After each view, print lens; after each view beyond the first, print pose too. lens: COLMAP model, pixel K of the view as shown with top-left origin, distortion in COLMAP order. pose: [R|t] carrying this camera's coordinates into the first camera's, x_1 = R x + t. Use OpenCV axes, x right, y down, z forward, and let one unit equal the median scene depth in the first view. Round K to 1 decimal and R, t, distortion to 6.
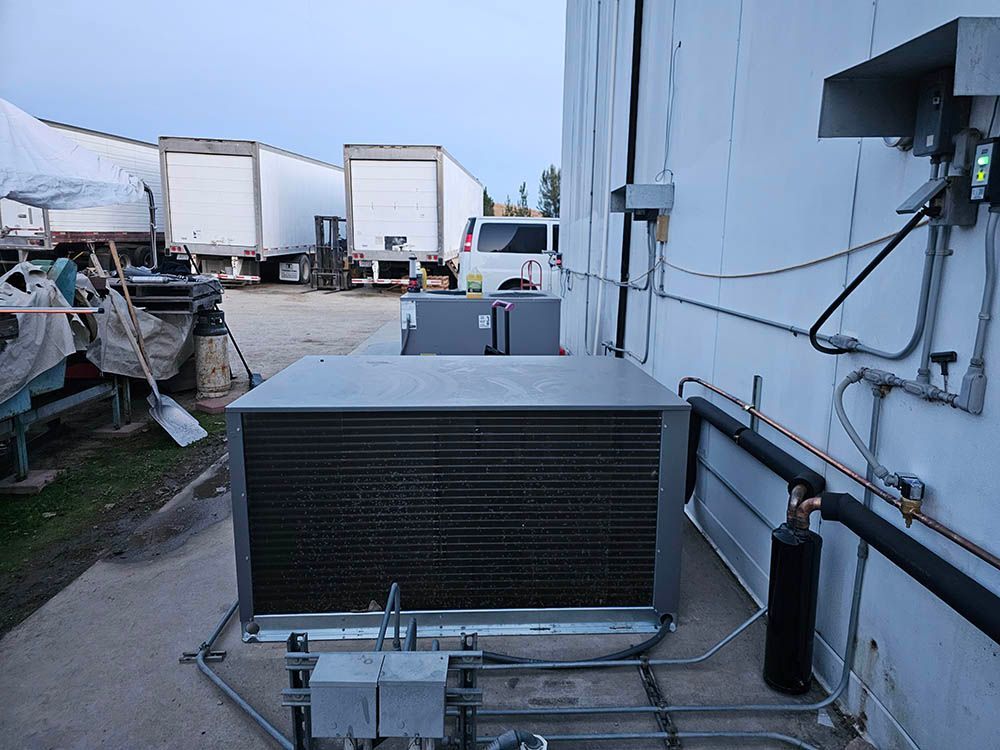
lens RADIAL K [[694.1, 0, 516.2], [0, 694.1, 373.9], [0, 0, 1]] dist [0.081098, -0.083460]
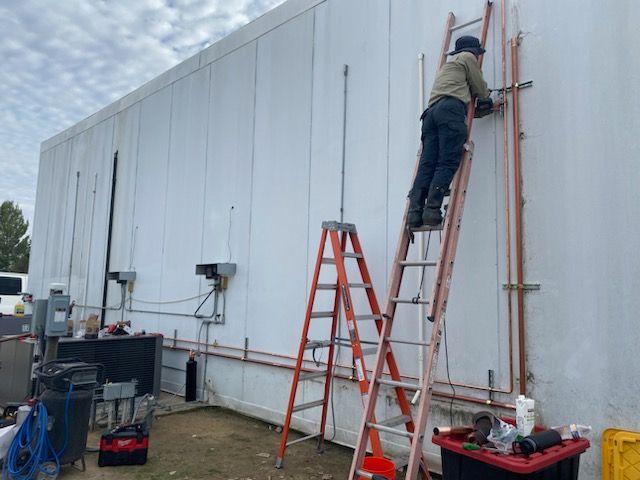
lens RADIAL K [[448.3, 0, 320.3], [0, 448.3, 247.9], [0, 0, 1]] dist [0.032377, 0.000779]
pose [[0.729601, 0.068809, 0.680402, -0.381293], [0.115064, 0.968390, -0.221318, 0.102934], [-0.674123, 0.239763, 0.698621, -0.650584]]
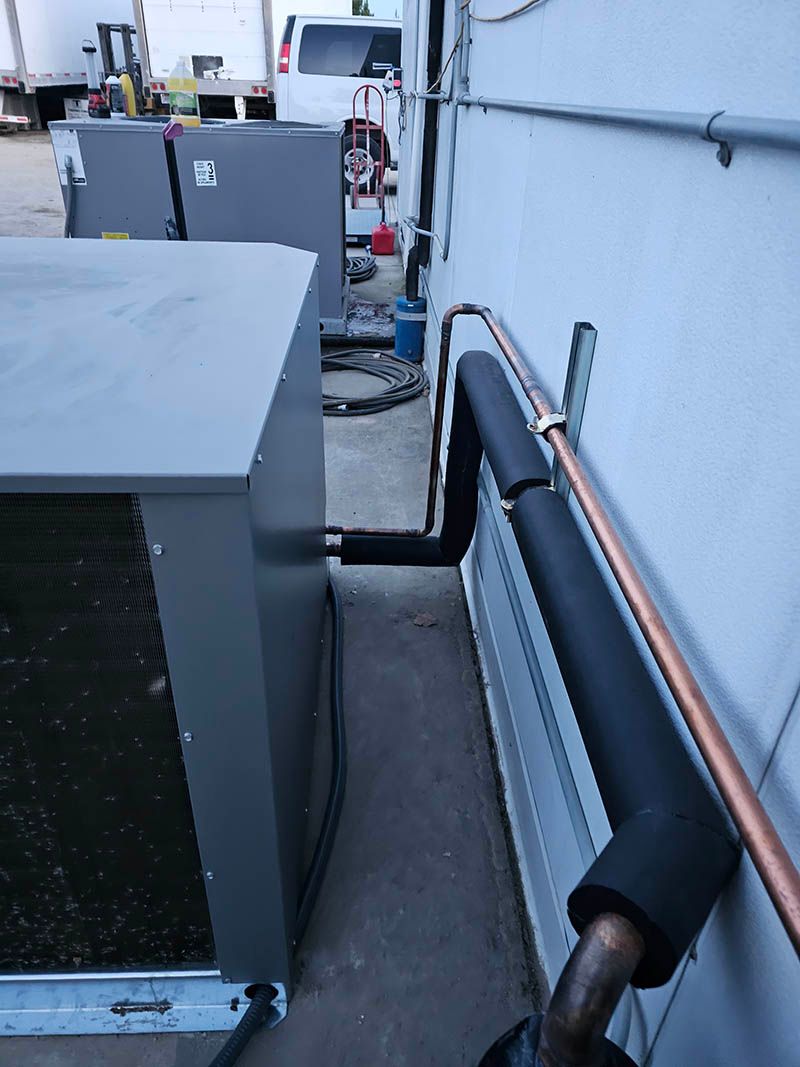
lens RADIAL K [[740.7, 0, 400.0], [0, 740.7, 533.5], [0, 0, 1]] dist [0.081098, -0.083460]
pose [[0.999679, 0.022357, -0.011885, 0.144353], [-0.016980, 0.940162, 0.340305, -0.011365], [0.018782, -0.339994, 0.940240, 0.352404]]
